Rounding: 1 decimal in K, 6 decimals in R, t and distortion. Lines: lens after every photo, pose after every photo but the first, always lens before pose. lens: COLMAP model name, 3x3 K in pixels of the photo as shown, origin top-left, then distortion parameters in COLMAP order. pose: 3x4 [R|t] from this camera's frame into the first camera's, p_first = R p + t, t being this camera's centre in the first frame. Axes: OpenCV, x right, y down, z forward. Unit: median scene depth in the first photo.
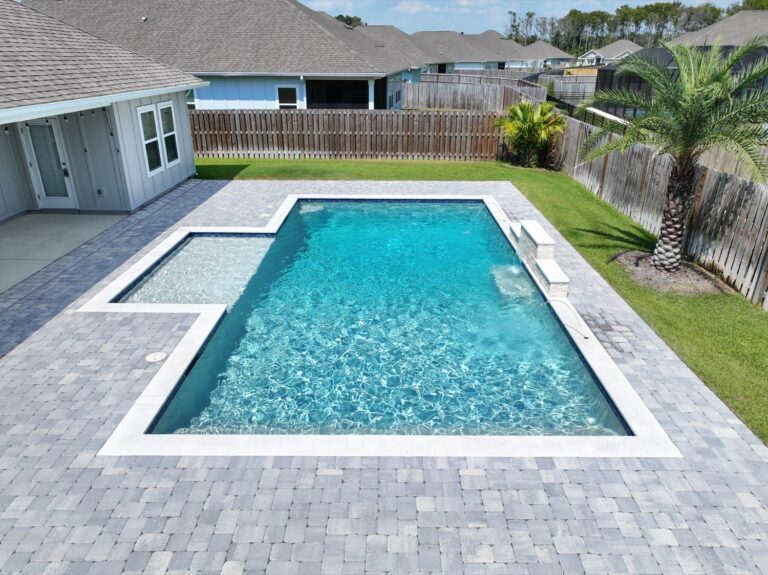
lens RADIAL K [[543.4, 0, 385.6], [0, 543.4, 291.2], [0, 0, 1]] dist [0.003063, -0.002457]
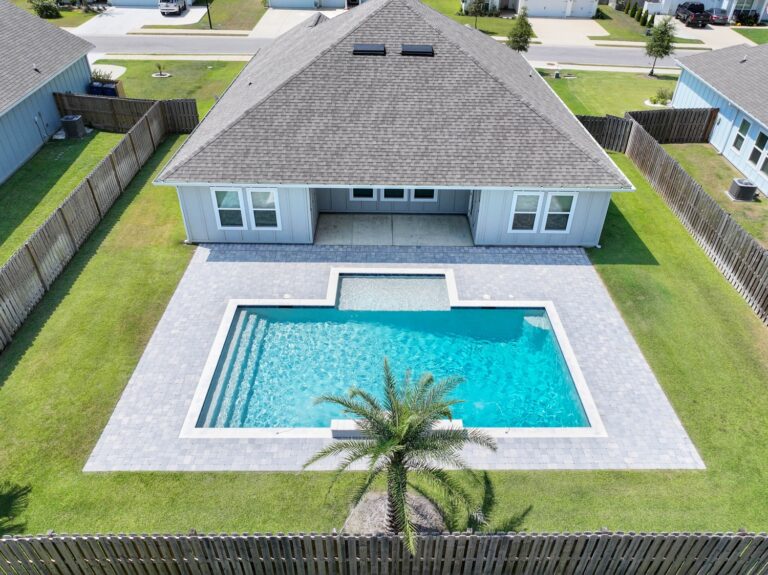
lens RADIAL K [[543.4, 0, 384.4], [0, 543.4, 287.4], [0, 0, 1]] dist [0.003063, -0.002457]
pose [[0.015161, 0.579579, -0.814775, 1.065168], [-0.408538, 0.747338, 0.524007, -0.929934], [0.912615, 0.324922, 0.248110, 0.489178]]
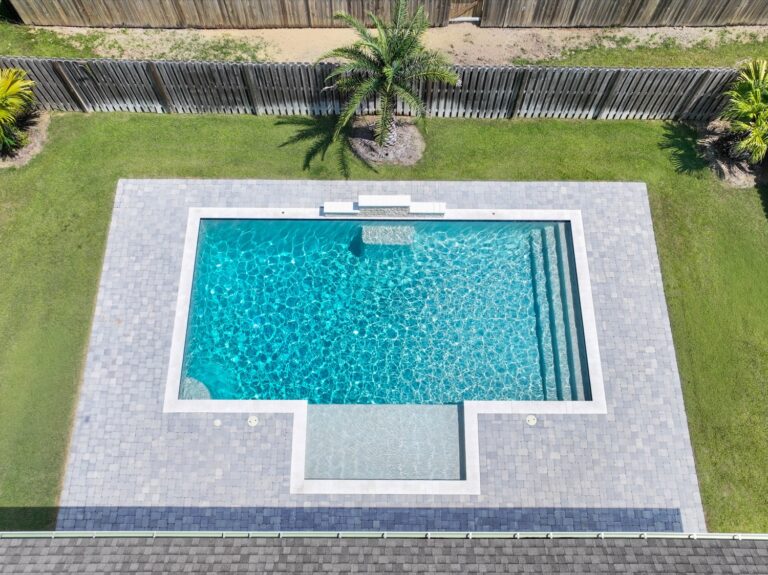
lens RADIAL K [[570.0, 0, 394.7], [0, 570.0, 356.3], [0, 0, 1]] dist [0.009767, -0.018053]
pose [[-0.014898, -0.949655, 0.312943, -0.523310], [0.375091, 0.284813, 0.882150, -1.180327], [-0.926868, 0.130524, 0.351964, 0.456538]]
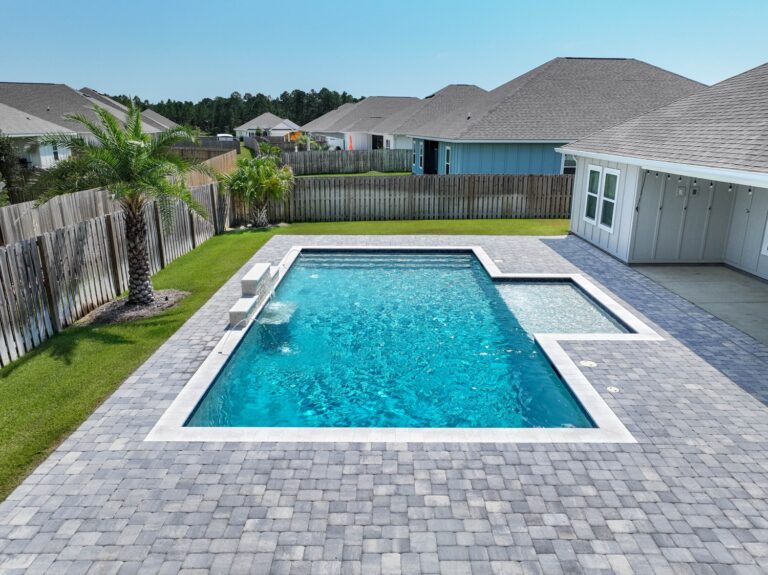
lens RADIAL K [[543.4, 0, 391.1], [0, 543.4, 267.6], [0, 0, 1]] dist [0.003063, -0.002457]
pose [[-0.999750, -0.004090, -0.021959, 0.025008], [-0.016715, 0.789131, 0.613998, -0.729962], [0.014817, 0.614212, -0.789002, 1.702175]]
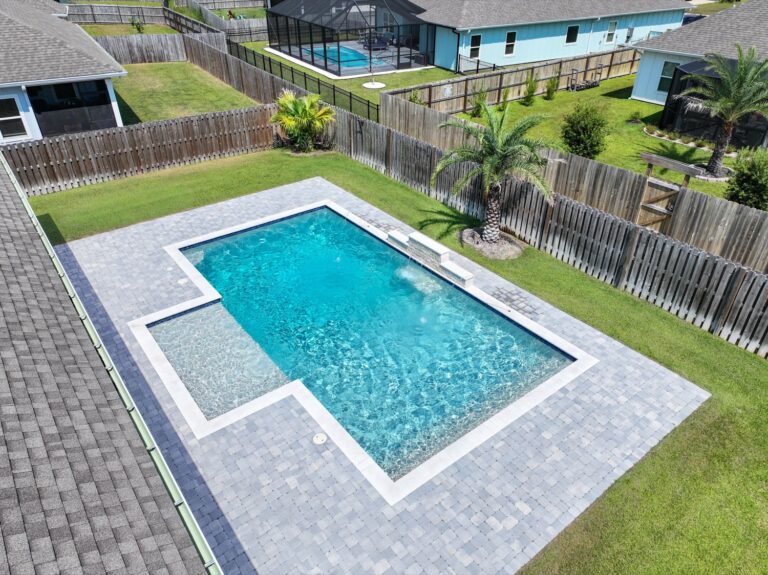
lens RADIAL K [[543.4, 0, 389.0], [0, 543.4, 291.7], [0, 0, 1]] dist [0.003063, -0.002457]
pose [[0.781996, -0.342821, 0.520535, -0.562309], [0.245588, 0.937062, 0.248198, -0.342729], [-0.572860, -0.066253, 0.816971, -0.140334]]
